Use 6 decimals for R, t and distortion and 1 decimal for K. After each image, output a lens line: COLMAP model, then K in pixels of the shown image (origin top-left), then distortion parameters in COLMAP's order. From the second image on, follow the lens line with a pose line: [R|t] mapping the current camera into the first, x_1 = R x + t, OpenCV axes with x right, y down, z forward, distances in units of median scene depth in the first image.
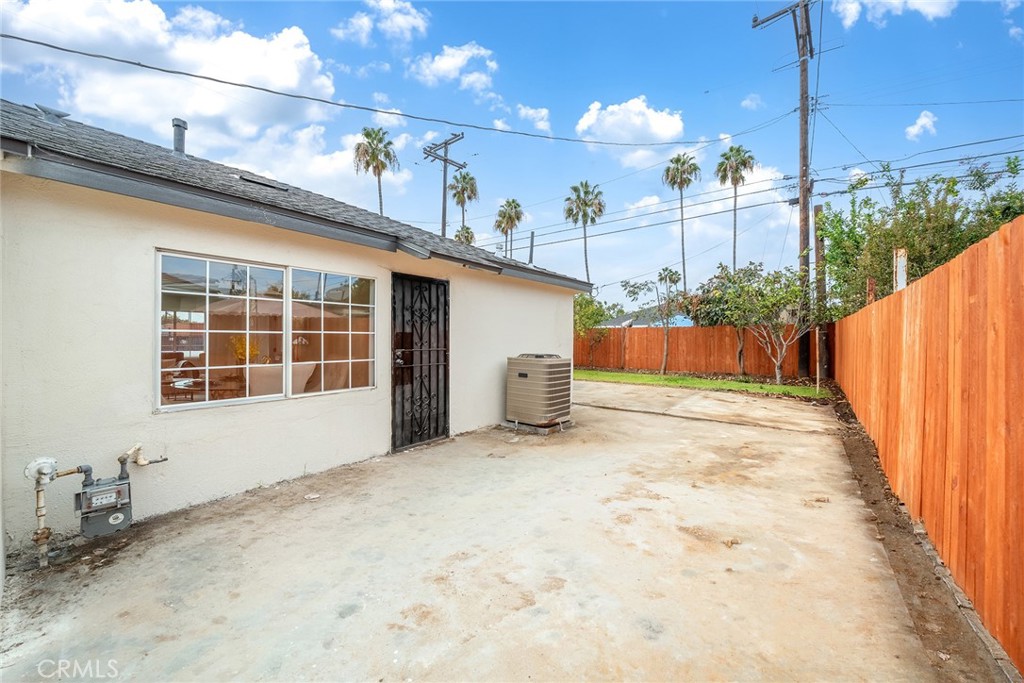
lens RADIAL K [[391.6, 0, 511.0], [0, 391.6, 341.8], [0, 0, 1]] dist [0.000190, 0.000080]
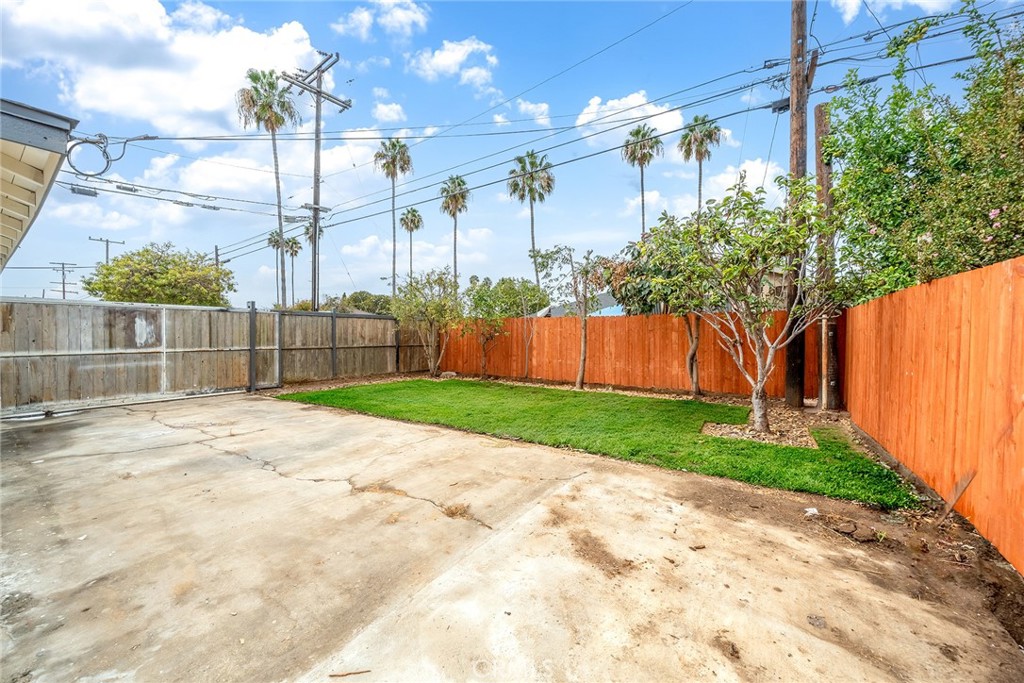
lens RADIAL K [[391.6, 0, 511.4], [0, 391.6, 342.5], [0, 0, 1]] dist [0.000190, 0.000080]
pose [[0.997861, -0.001375, 0.065361, 0.096456], [0.000344, 0.999875, 0.015785, -0.002097], [-0.065375, -0.015729, 0.997737, 0.149931]]
